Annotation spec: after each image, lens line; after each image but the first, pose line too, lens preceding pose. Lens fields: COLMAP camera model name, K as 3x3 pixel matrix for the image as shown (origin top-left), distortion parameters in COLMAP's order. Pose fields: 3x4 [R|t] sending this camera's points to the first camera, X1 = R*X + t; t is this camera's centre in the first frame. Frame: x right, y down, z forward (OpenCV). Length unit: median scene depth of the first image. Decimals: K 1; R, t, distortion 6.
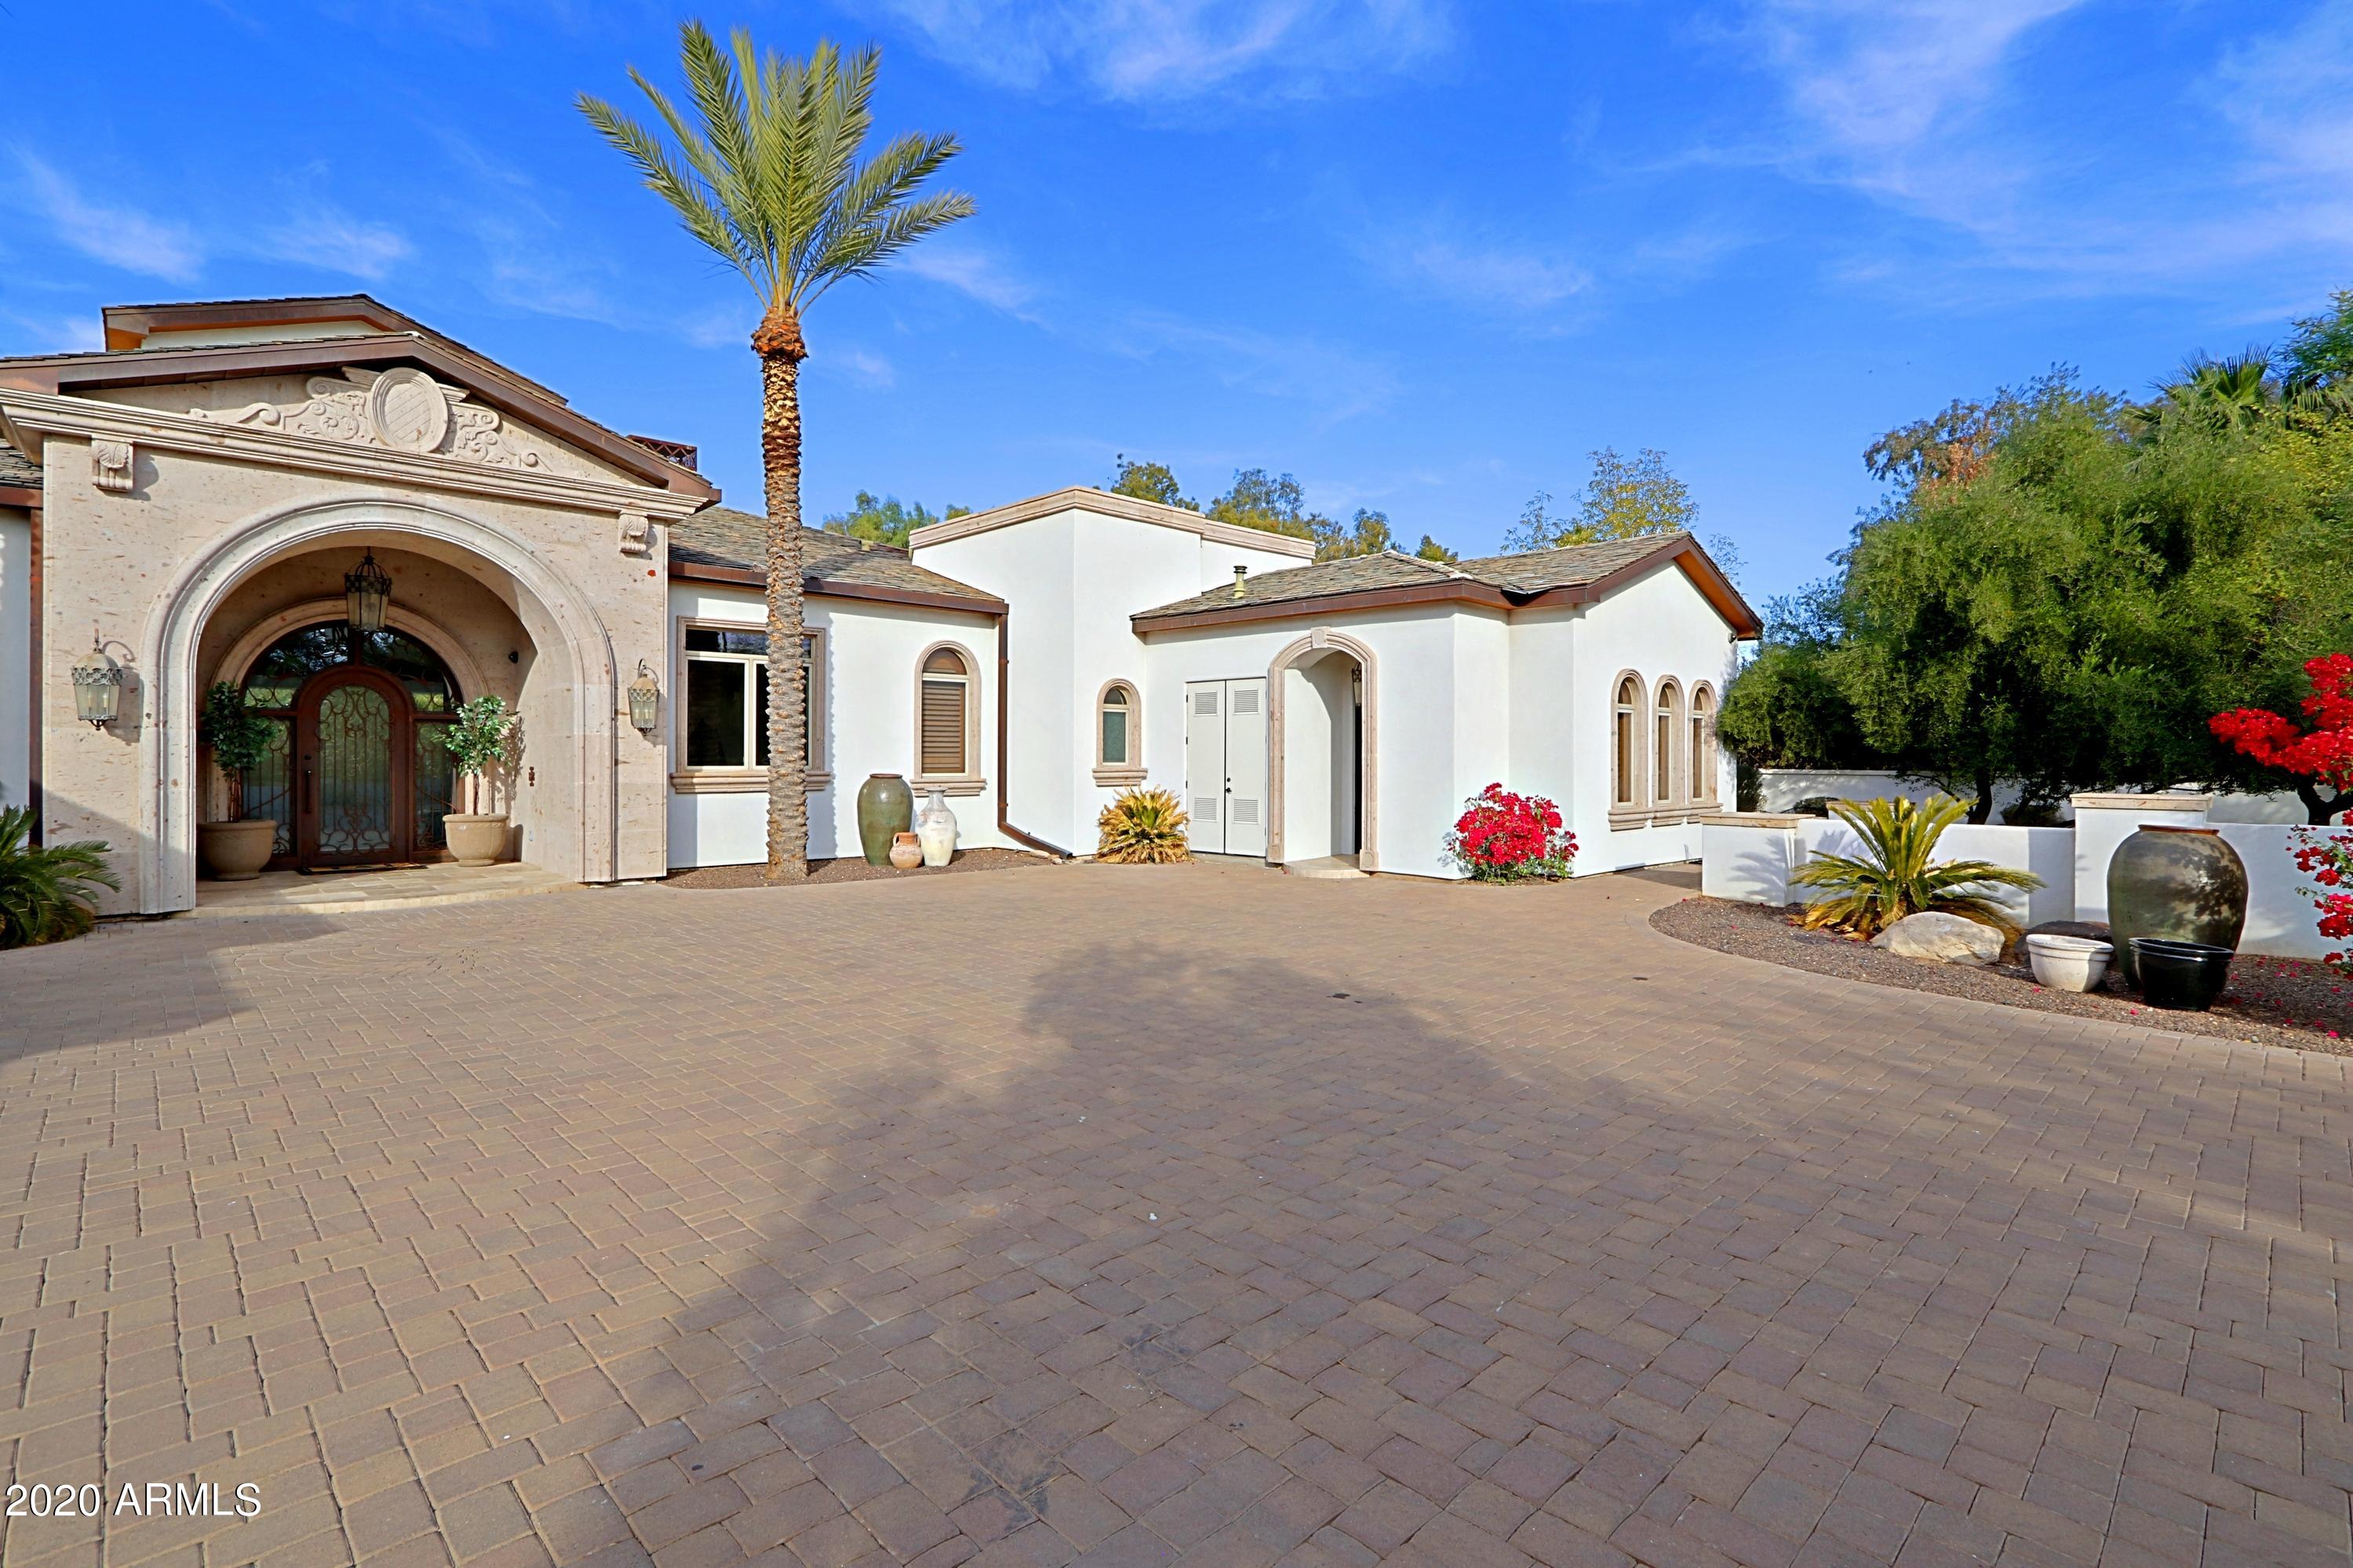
lens RADIAL K [[1111.1, 0, 1167.8], [0, 1111.1, 757.0], [0, 0, 1]] dist [-0.011788, 0.000412]
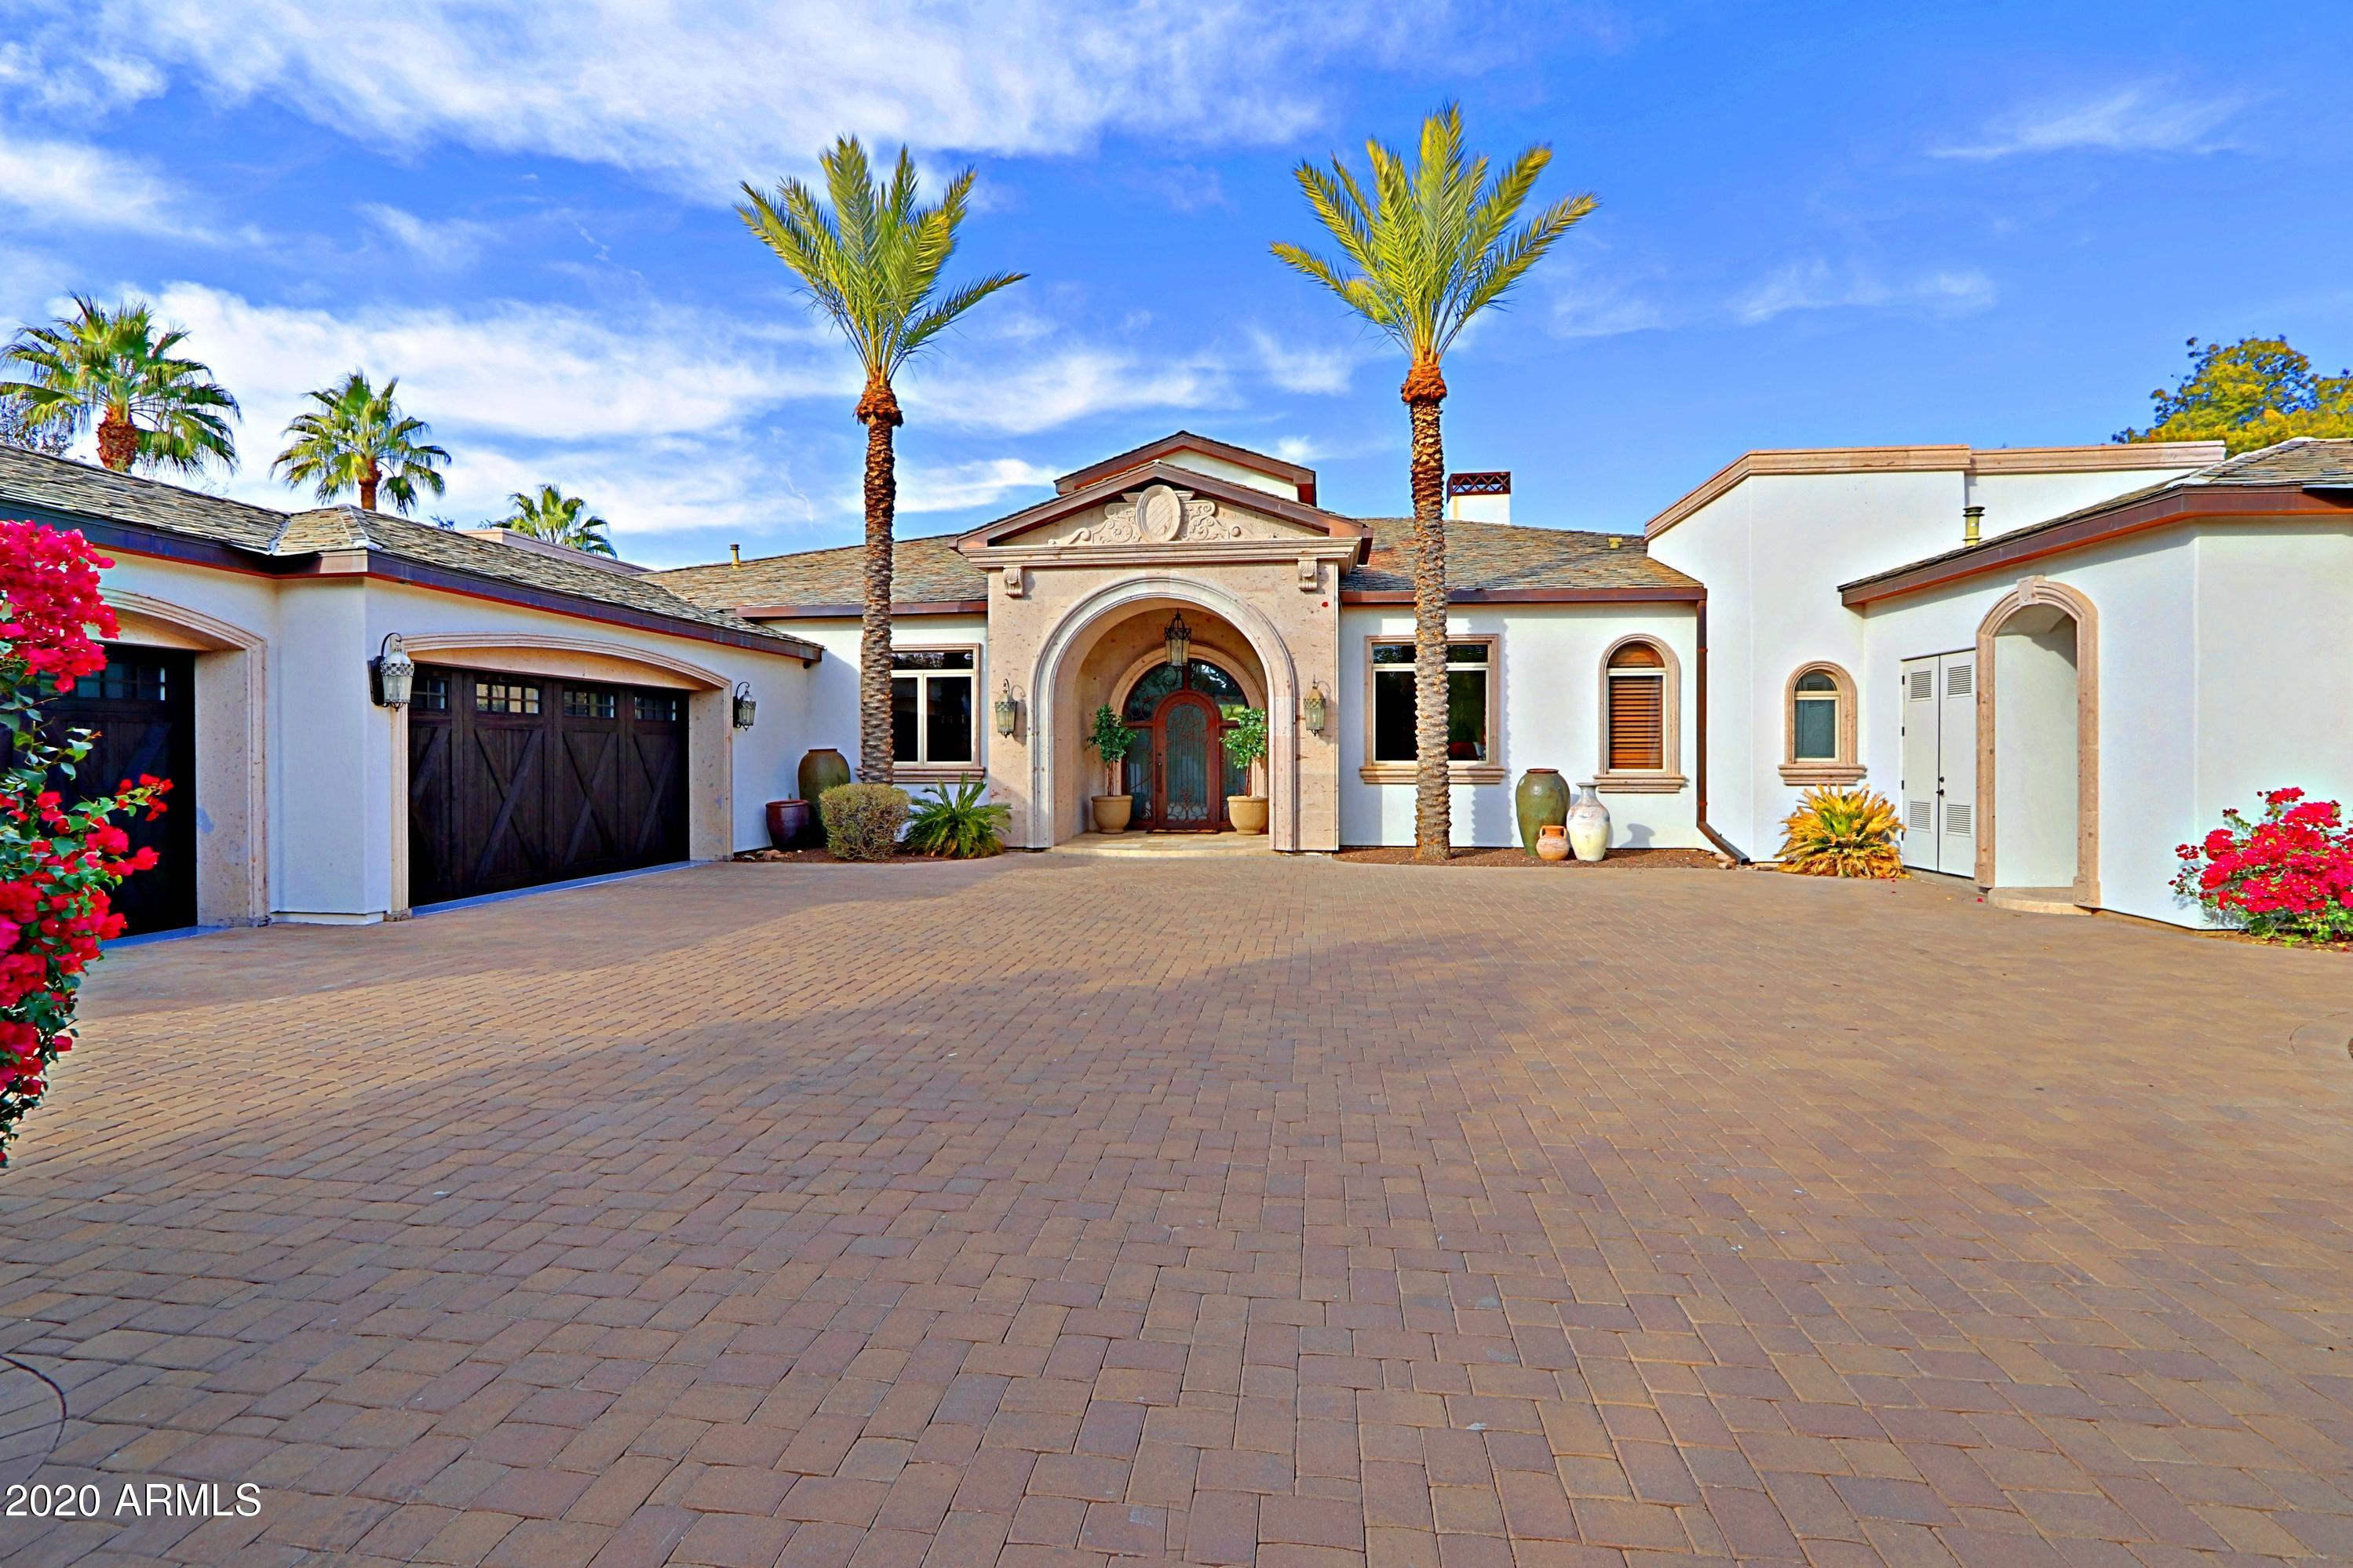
lens RADIAL K [[1111.2, 0, 1167.8], [0, 1111.2, 757.0], [0, 0, 1]] dist [-0.011788, 0.000412]
pose [[0.623796, -0.000719, -0.781587, 0.370000], [0.001636, 0.999999, 0.000387, 0.003479], [0.781586, -0.001520, 0.623796, 0.081213]]
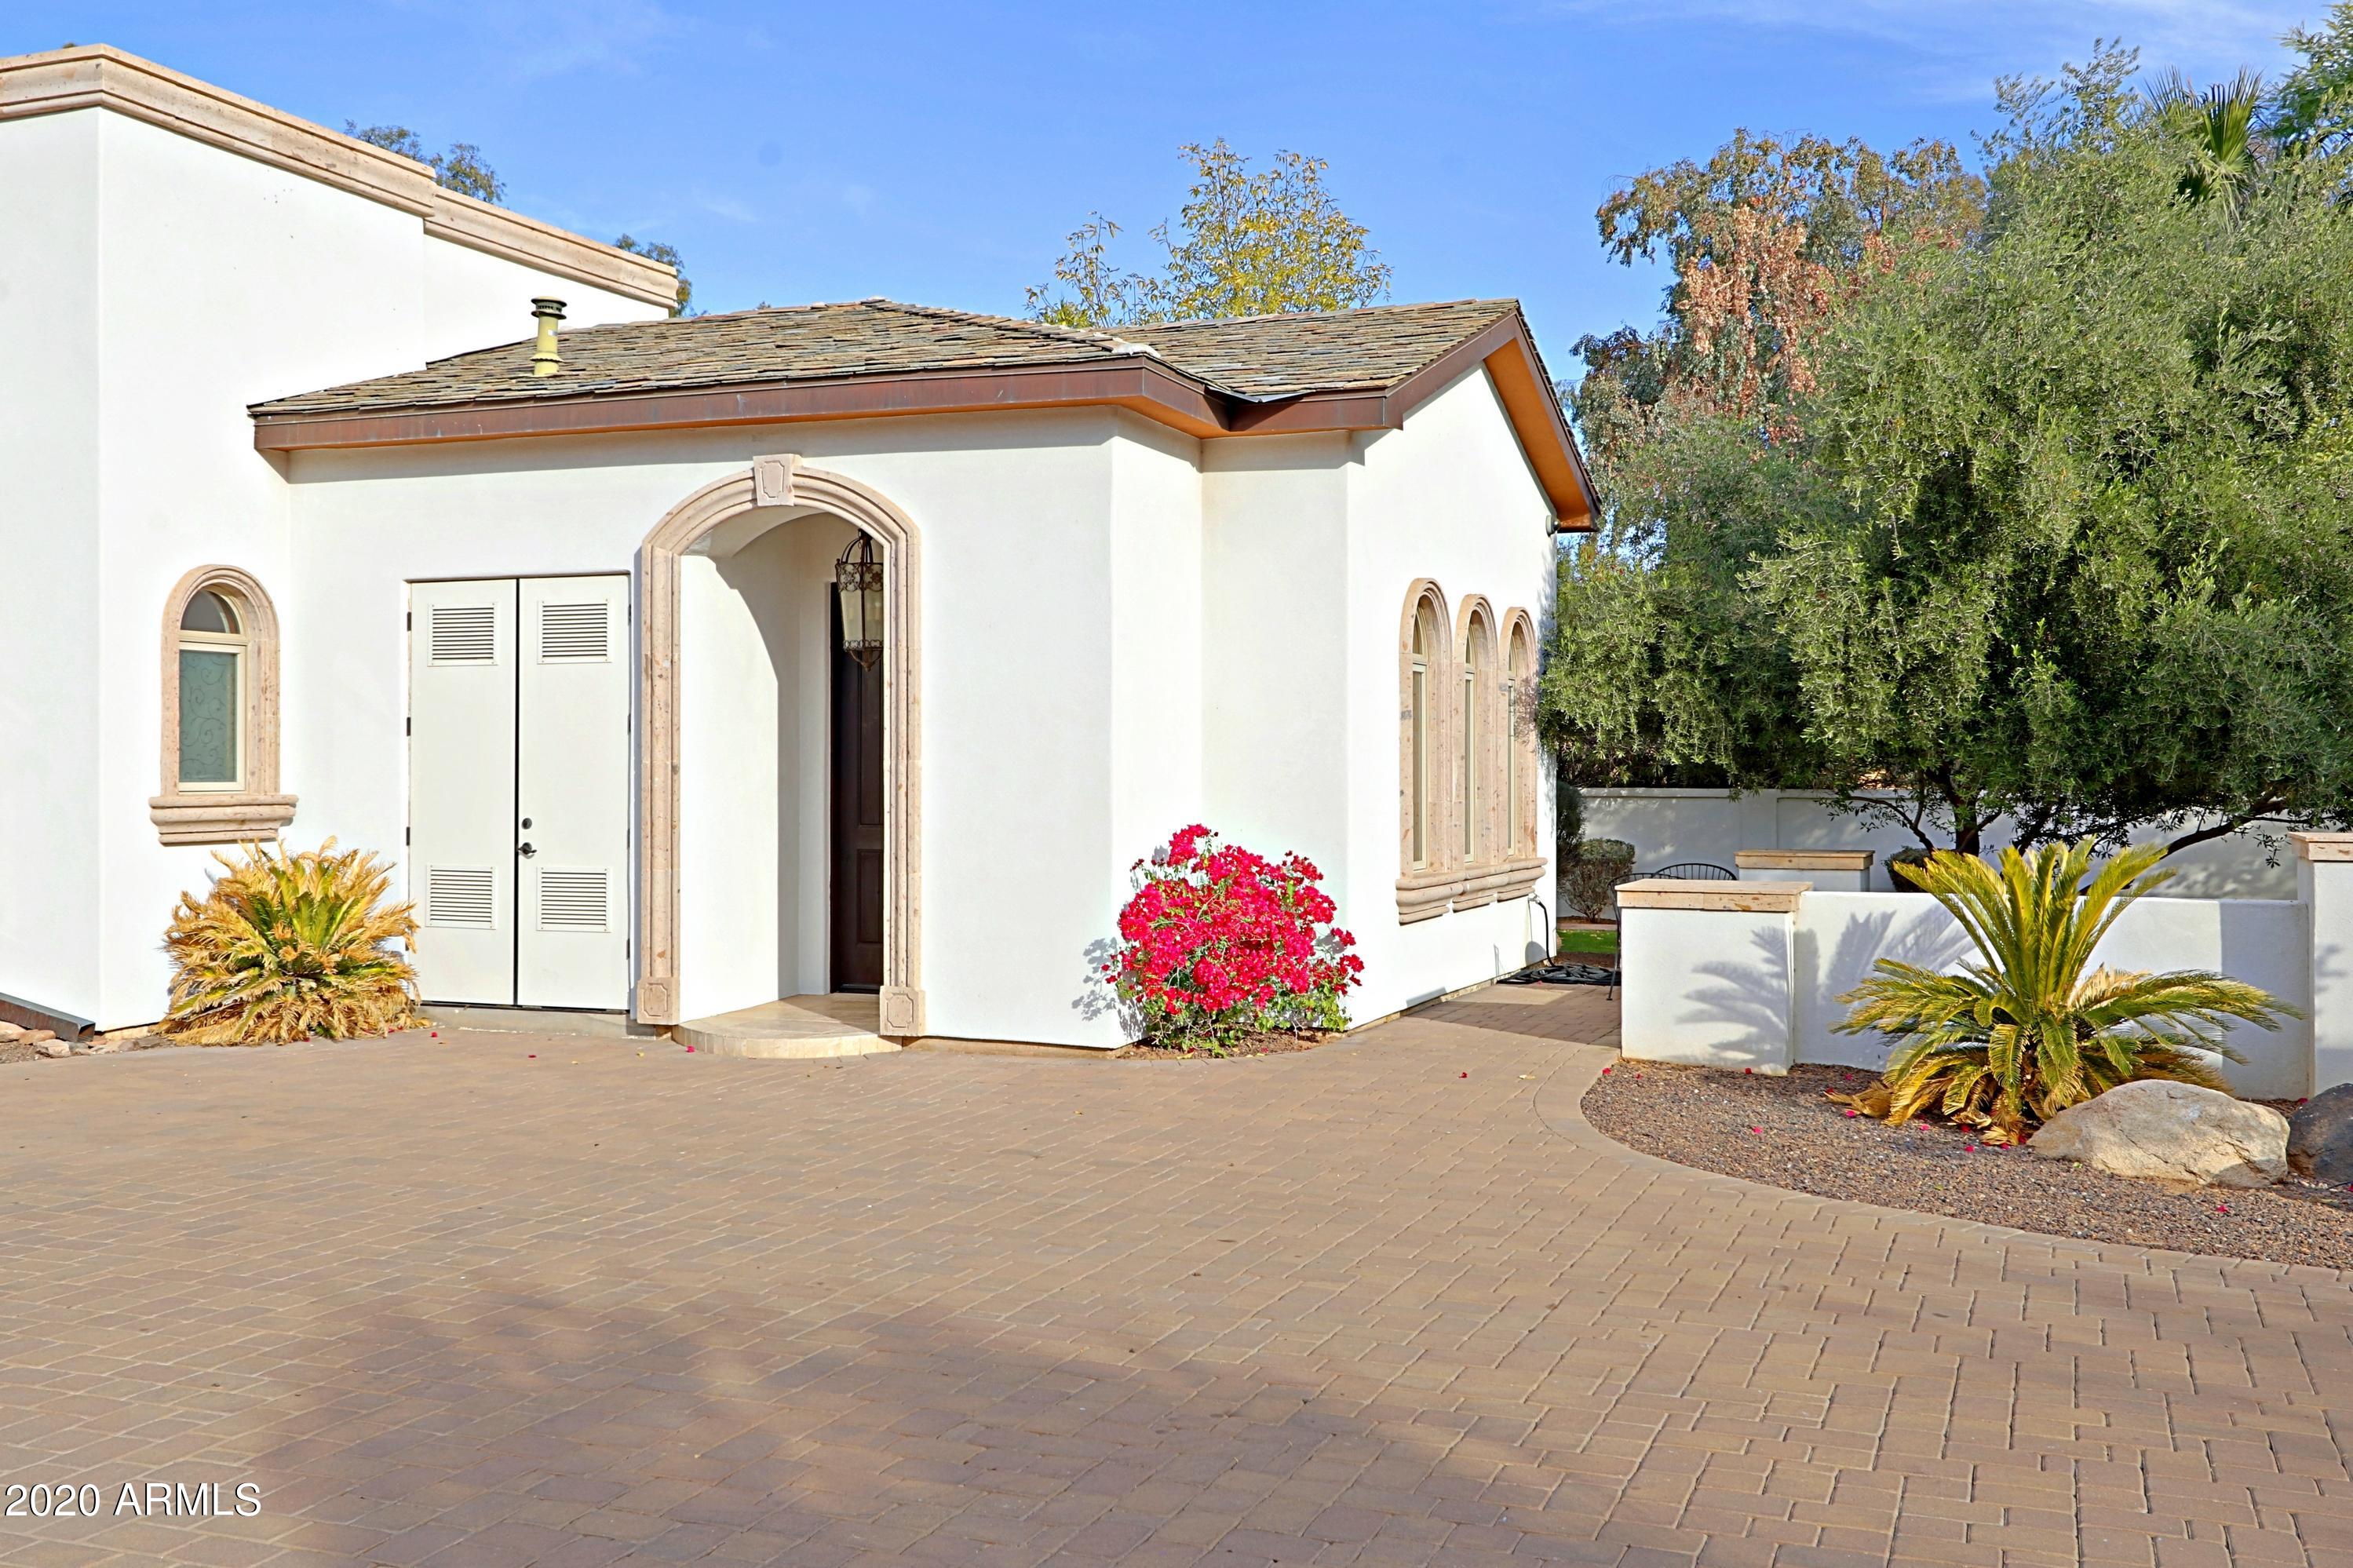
lens RADIAL K [[2255.8, 0, 1169.7], [0, 2255.8, 763.6], [0, 0, 1]] dist [0.003682, 0.020351]
pose [[0.910034, -0.002257, 0.414527, -0.082478], [0.002172, 0.999997, 0.000677, -0.001594], [-0.414527, 0.000284, 0.910037, 0.173901]]
